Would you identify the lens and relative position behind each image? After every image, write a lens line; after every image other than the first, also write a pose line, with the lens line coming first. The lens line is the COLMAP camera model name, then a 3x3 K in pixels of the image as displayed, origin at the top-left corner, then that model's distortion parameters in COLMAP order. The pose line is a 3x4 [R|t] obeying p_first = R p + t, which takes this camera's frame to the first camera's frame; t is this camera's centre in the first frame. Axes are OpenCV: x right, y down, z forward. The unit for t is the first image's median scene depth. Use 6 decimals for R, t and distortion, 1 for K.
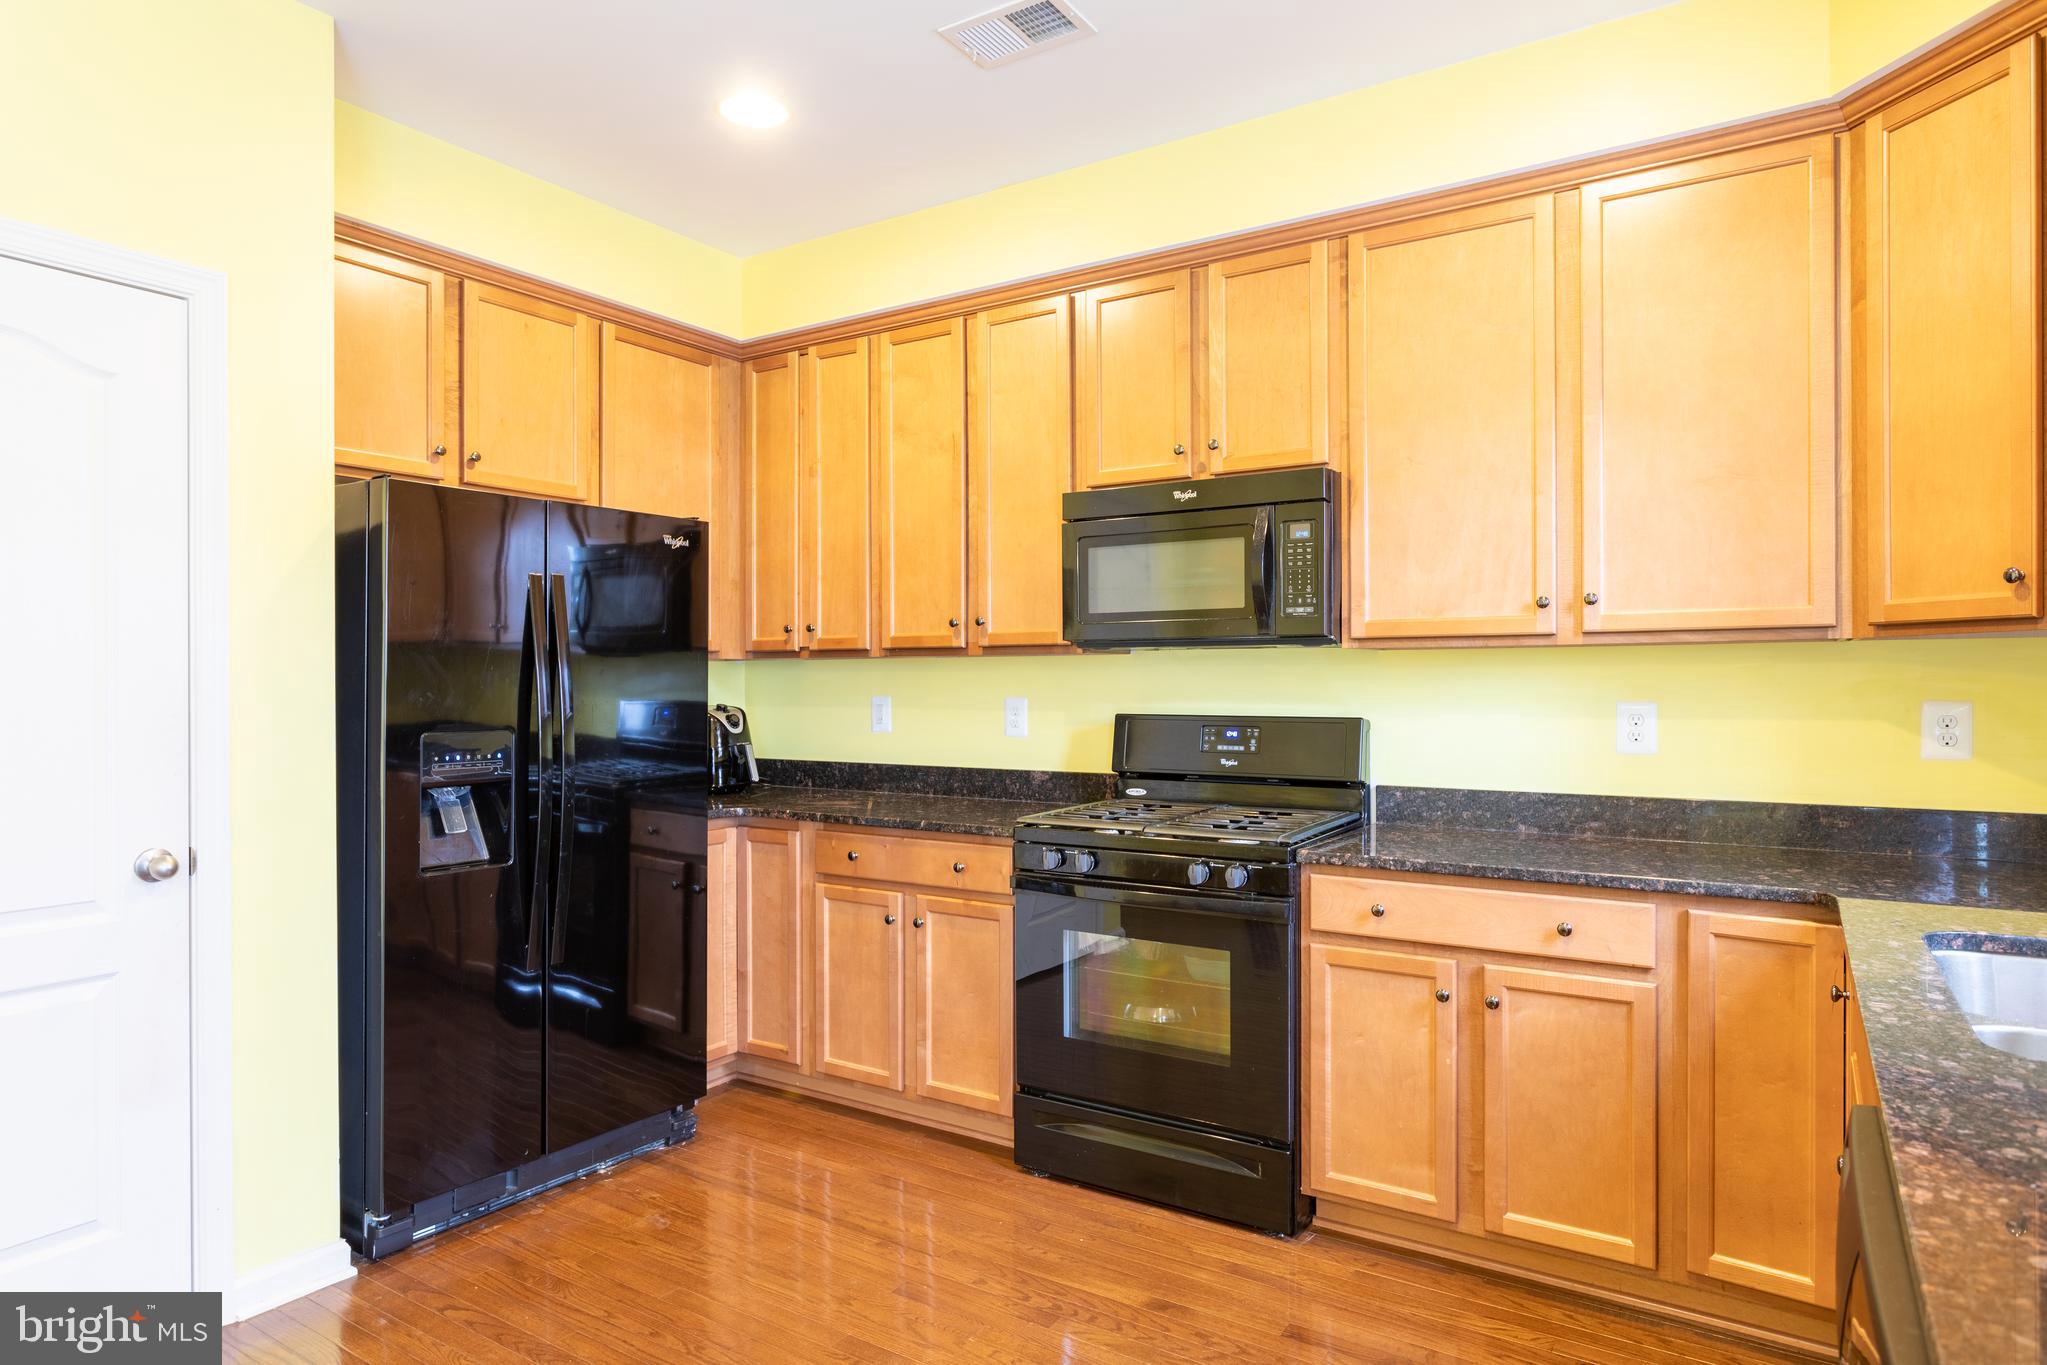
lens RADIAL K [[1185.5, 0, 1023.5], [0, 1185.5, 682.5], [0, 0, 1]] dist [-0.003996, 0.002398]
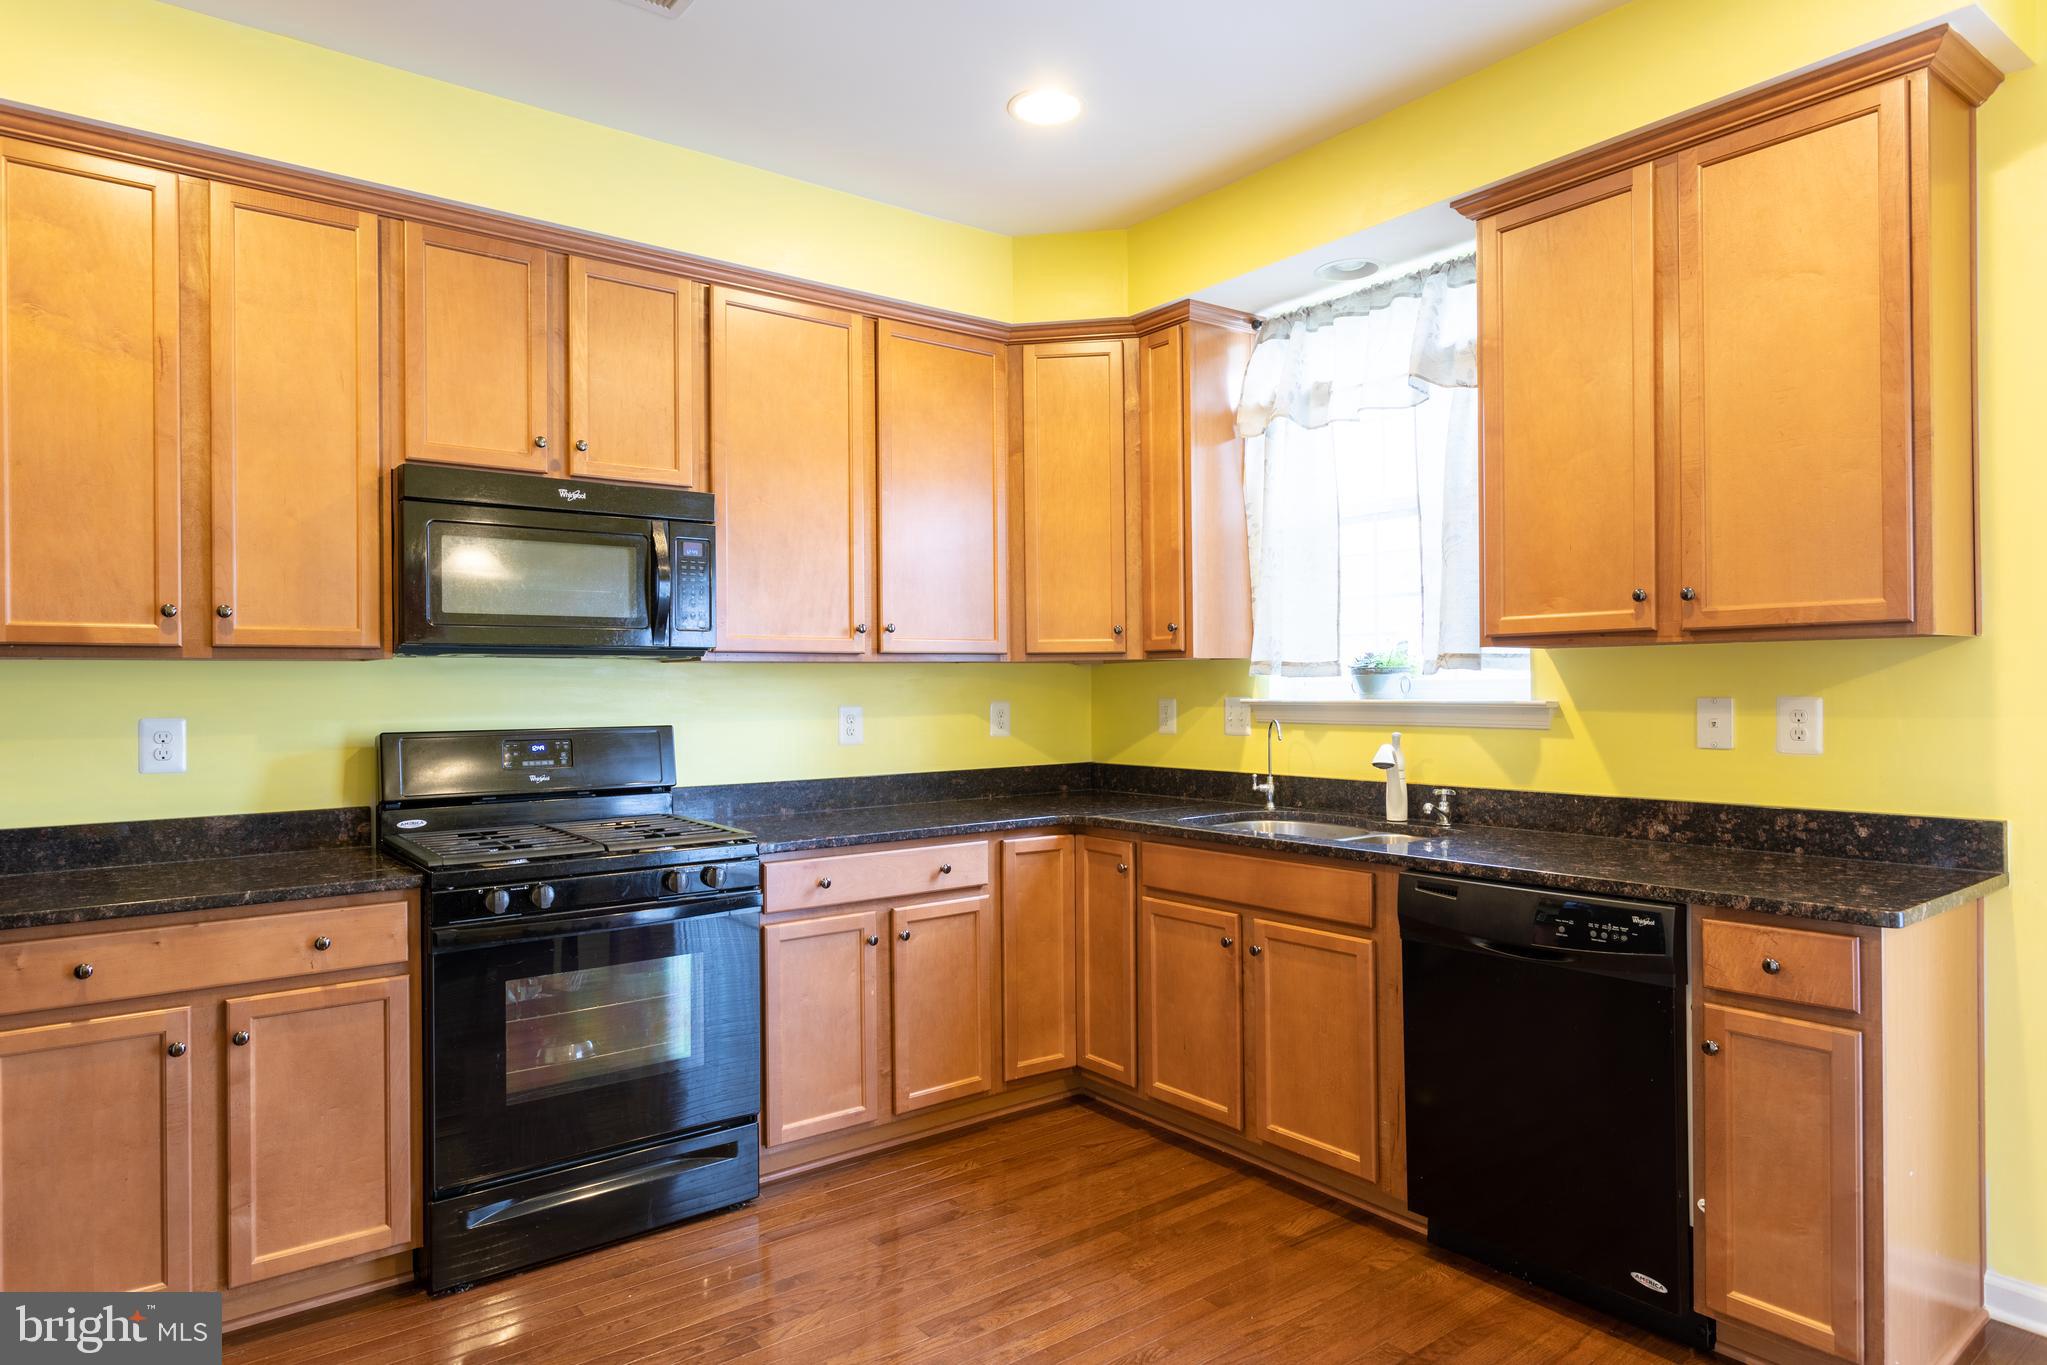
lens RADIAL K [[1185.5, 0, 1023.5], [0, 1185.5, 682.5], [0, 0, 1]] dist [-0.003996, 0.002398]
pose [[0.337821, 0.003957, 0.941202, -0.661534], [0.009934, 0.999920, -0.007770, 0.002597], [-0.941158, 0.011974, 0.337755, 0.362796]]
